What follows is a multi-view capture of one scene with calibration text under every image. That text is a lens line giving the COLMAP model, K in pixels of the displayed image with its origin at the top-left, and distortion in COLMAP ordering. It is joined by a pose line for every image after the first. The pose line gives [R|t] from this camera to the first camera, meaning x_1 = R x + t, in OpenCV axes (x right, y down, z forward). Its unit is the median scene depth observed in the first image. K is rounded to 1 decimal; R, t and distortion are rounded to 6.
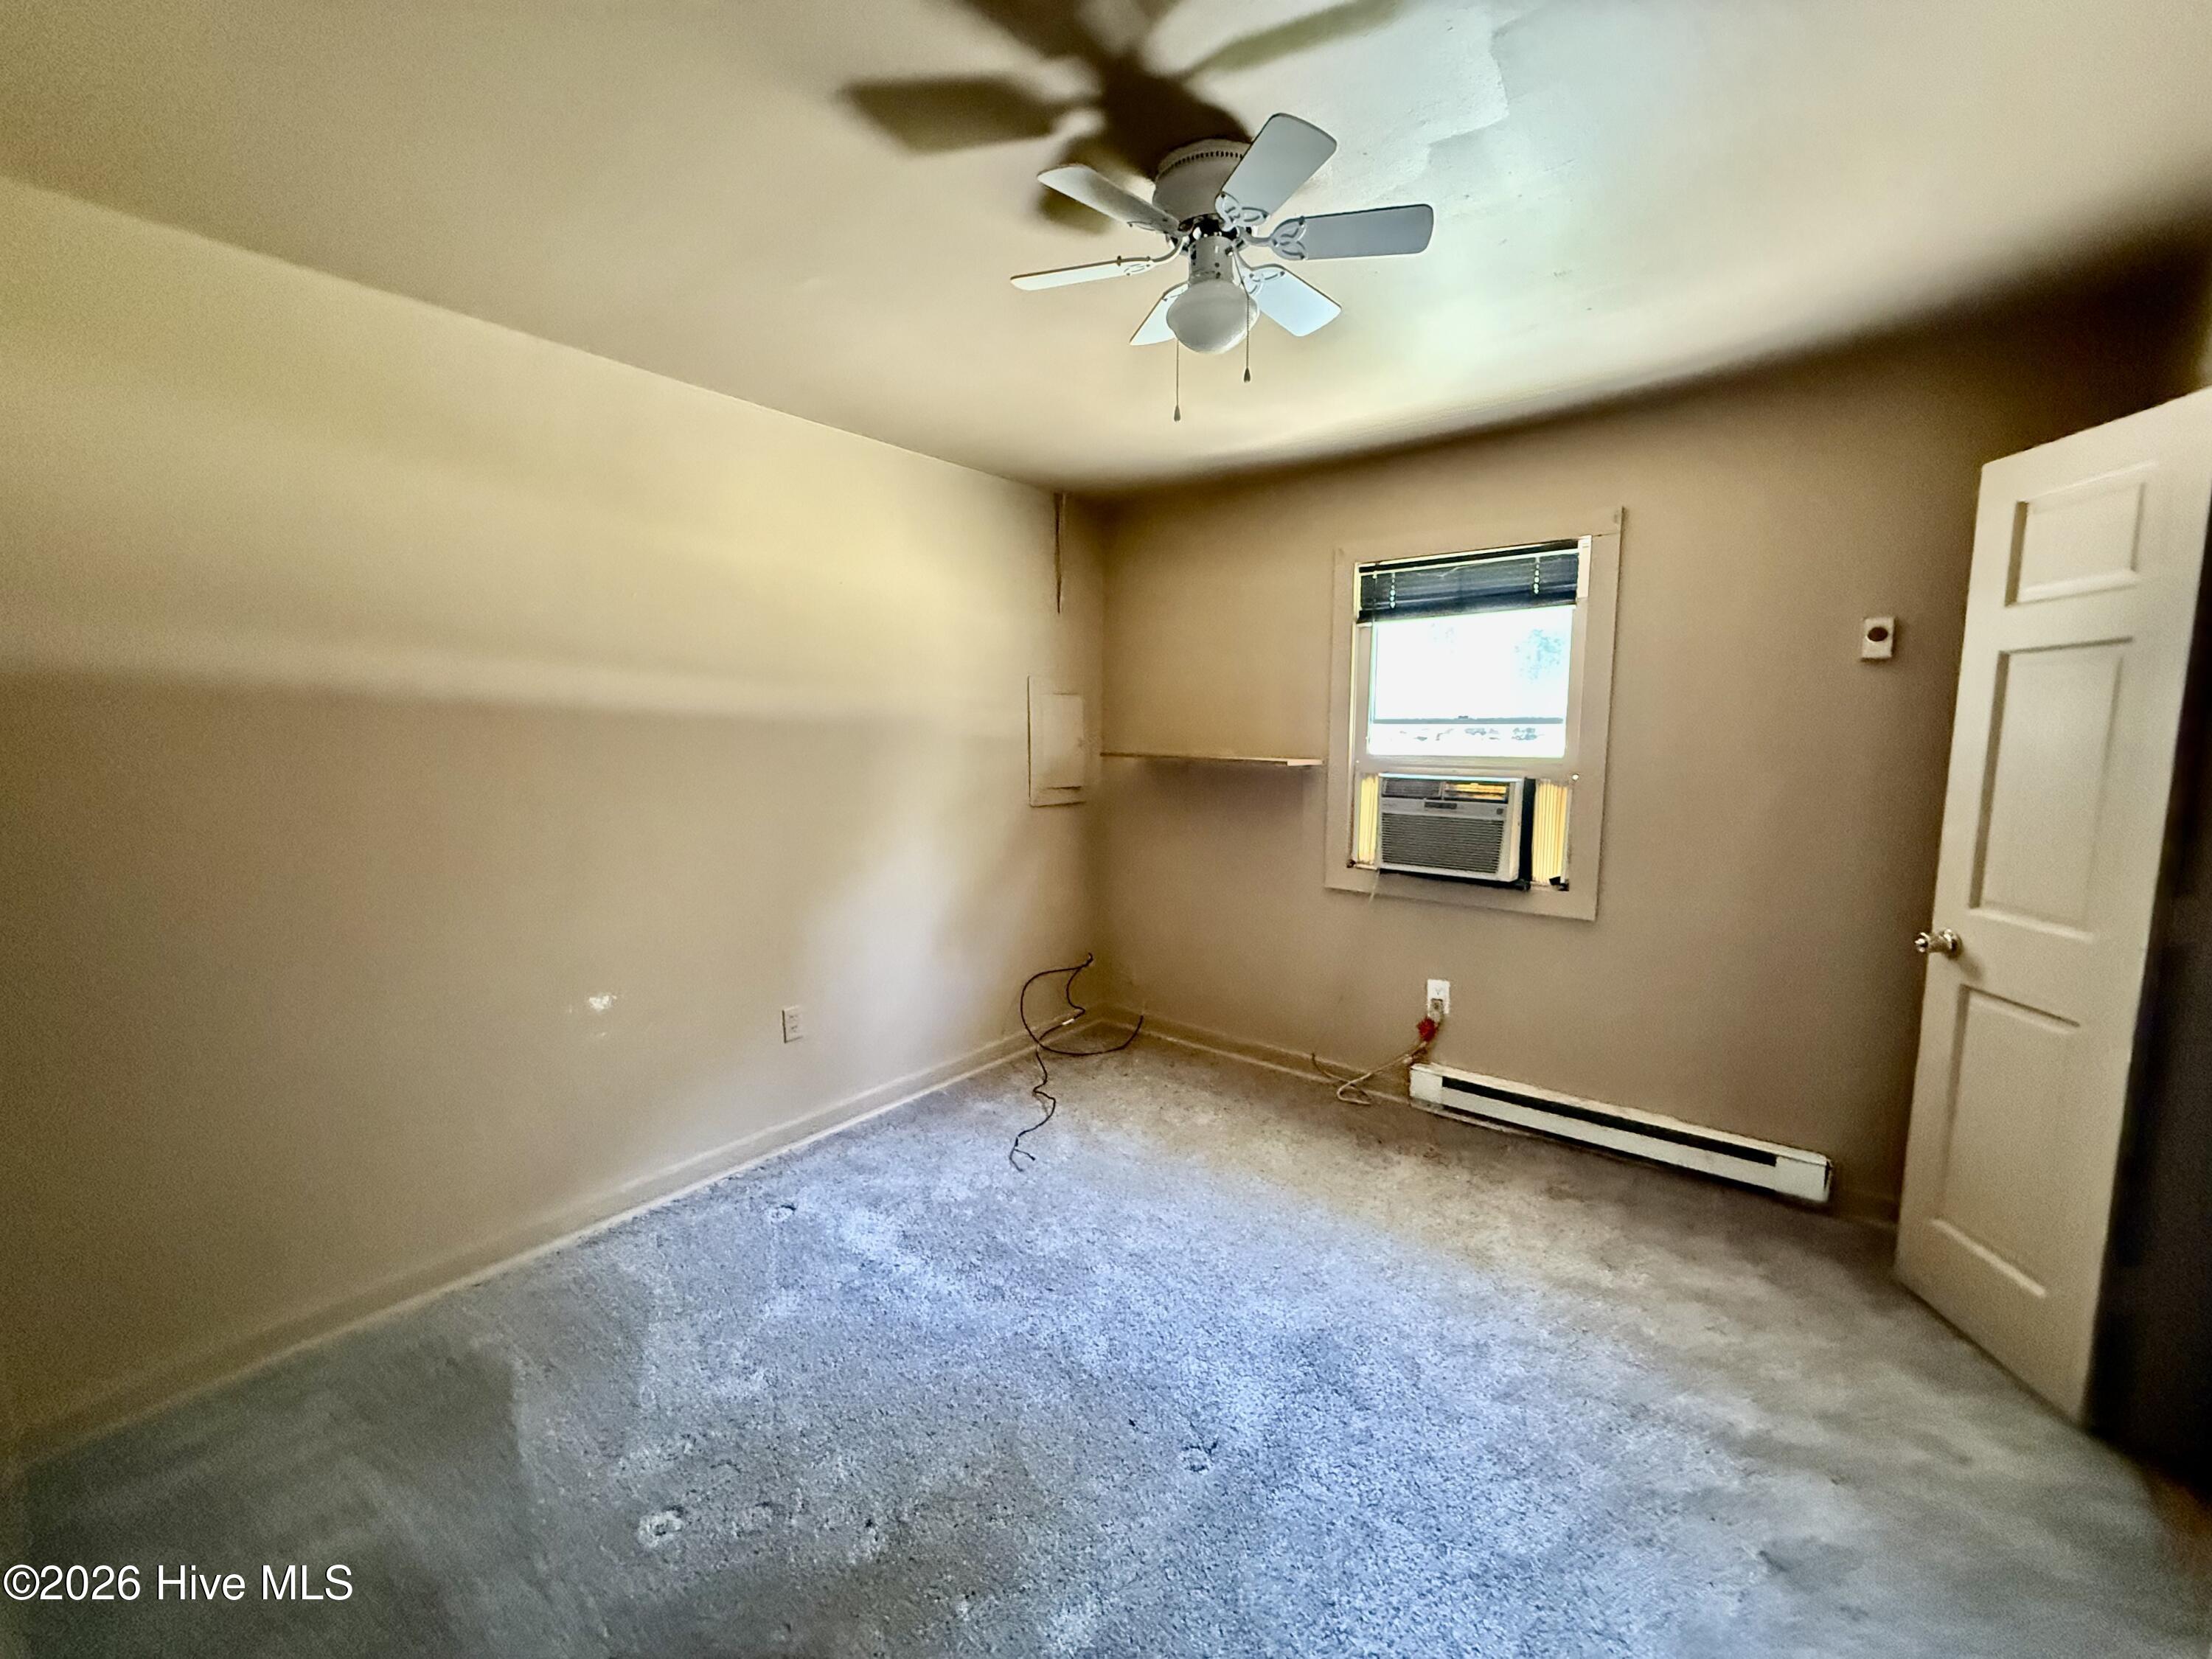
lens RADIAL K [[882.7, 0, 1097.8], [0, 882.7, 829.2], [0, 0, 1]] dist [-0.000813, 0.000113]
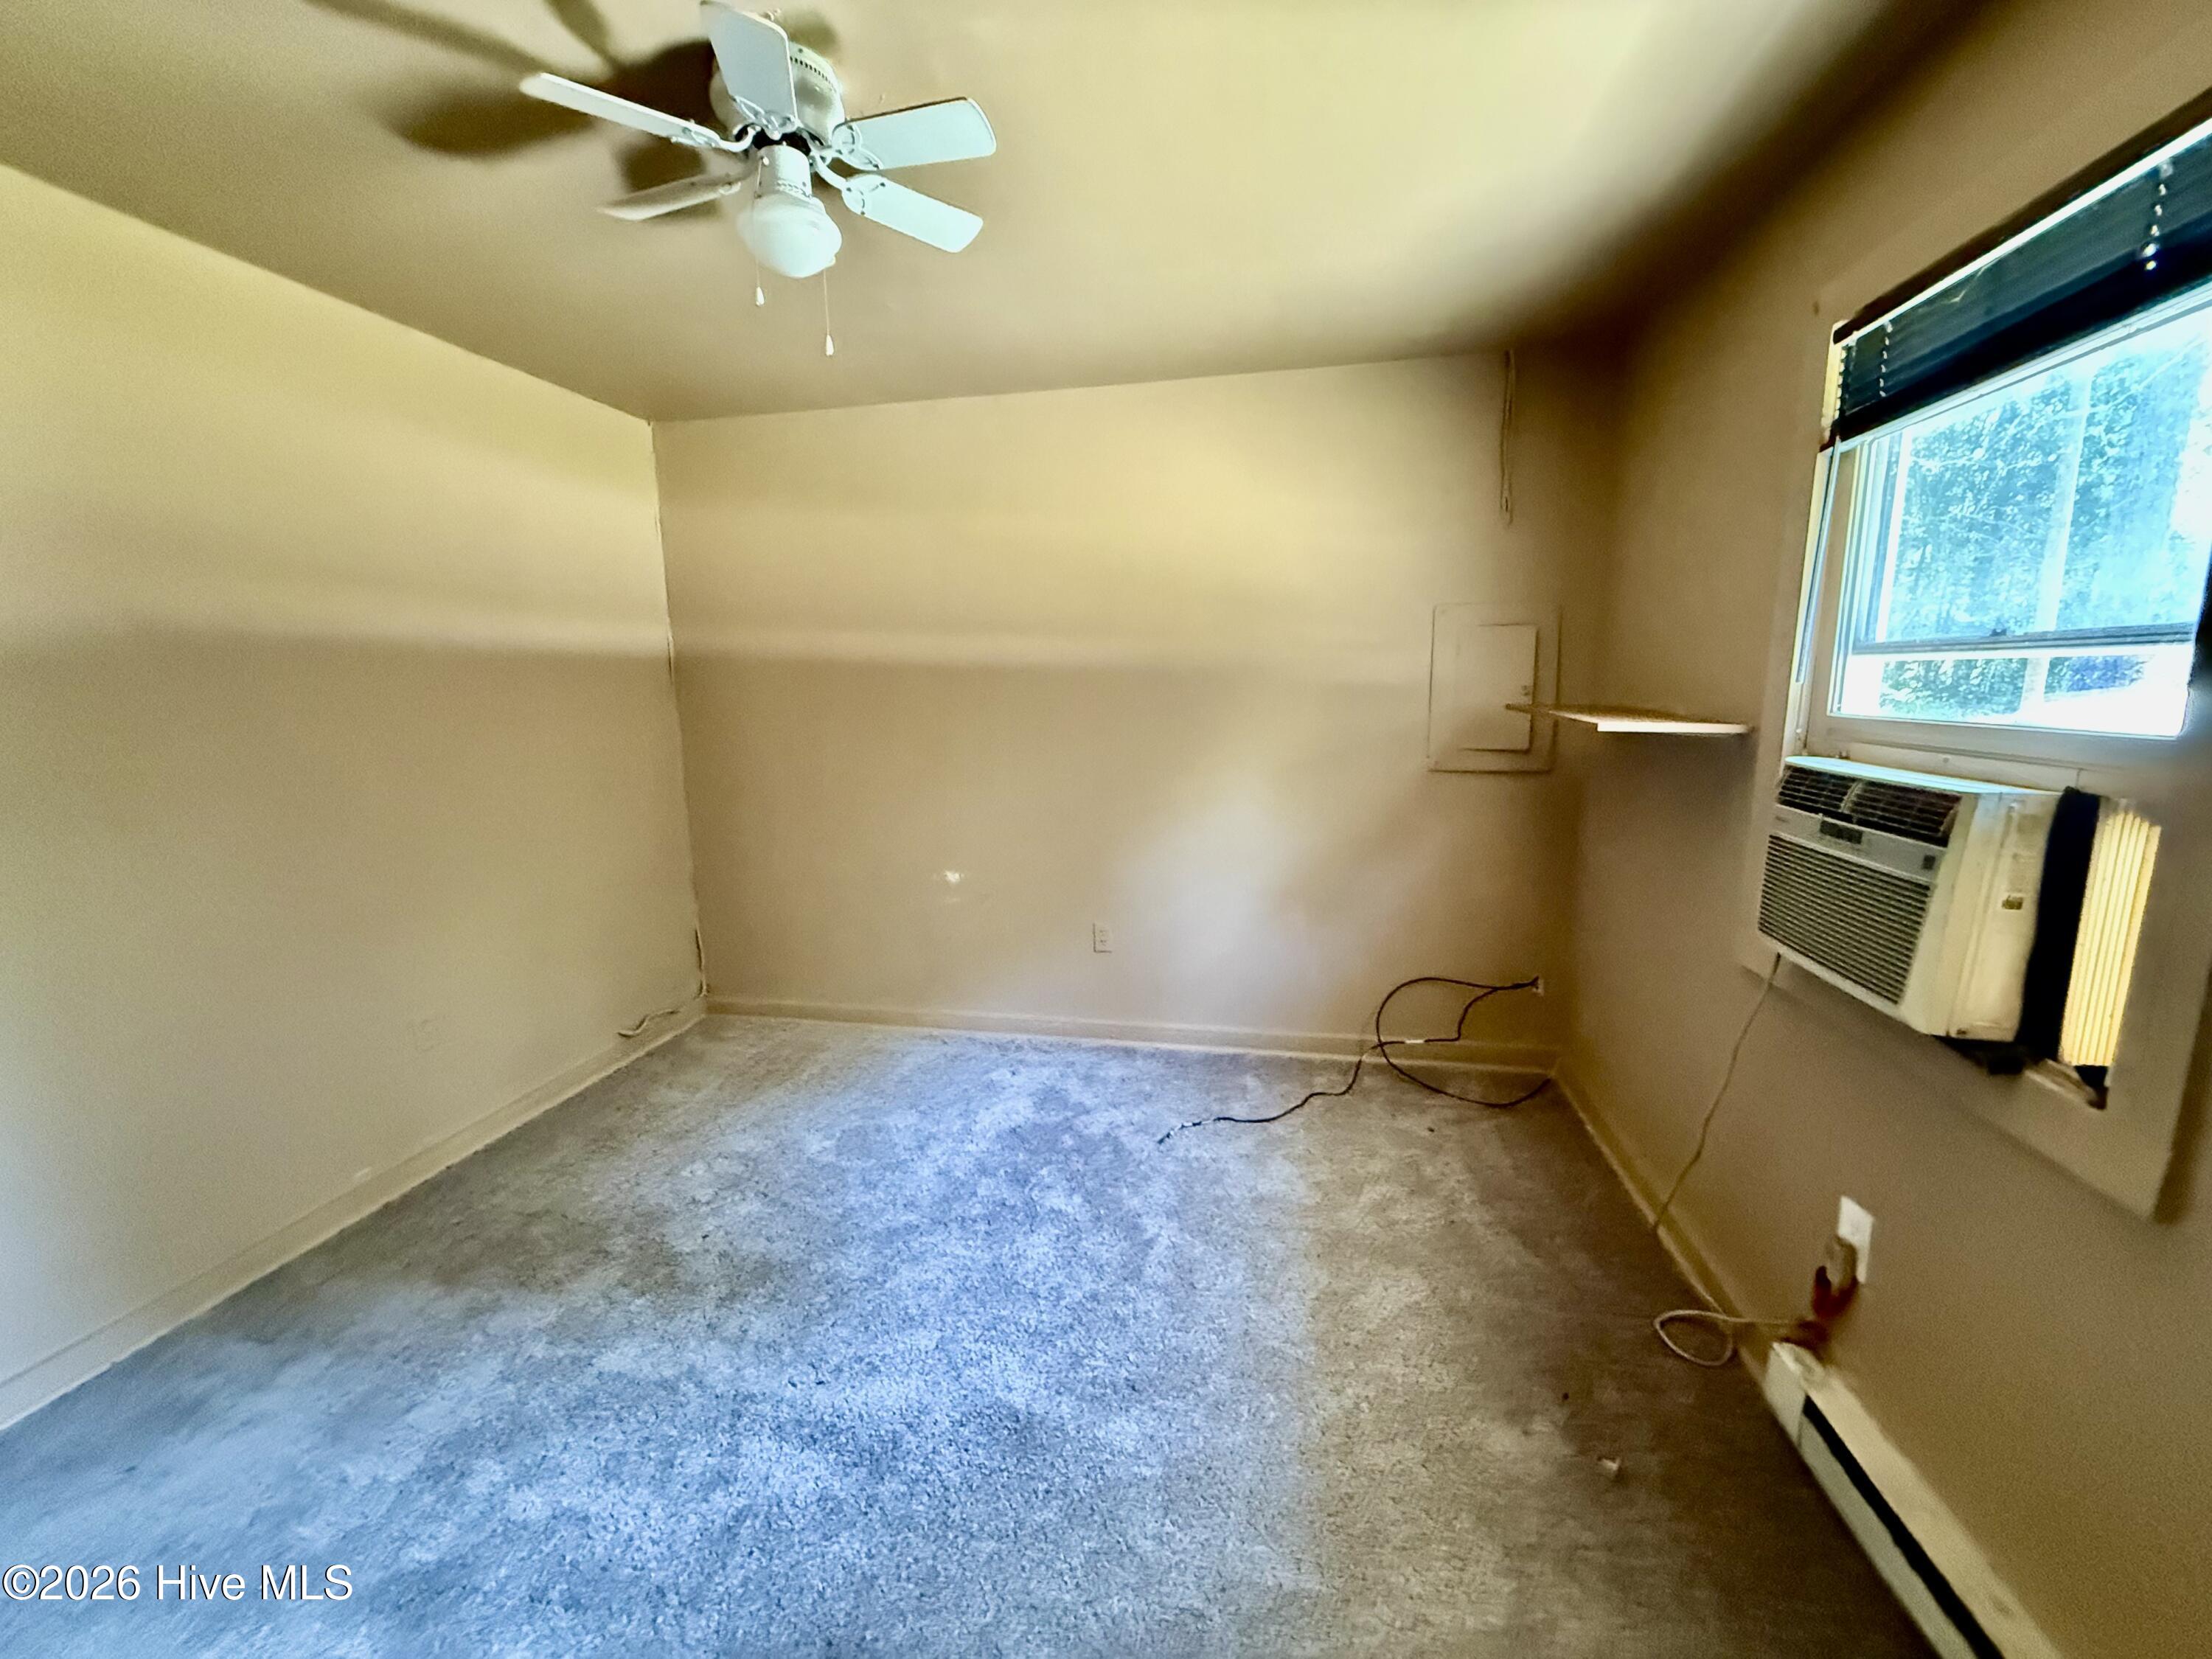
lens RADIAL K [[854.4, 0, 1051.1], [0, 854.4, 822.7], [0, 0, 1]] dist [-0.000193, 0.000028]
pose [[0.464338, 0.138640, -0.874739, 0.565459], [-0.087818, 0.990012, 0.110293, -0.042902], [0.881293, 0.025604, 0.471875, 0.412105]]
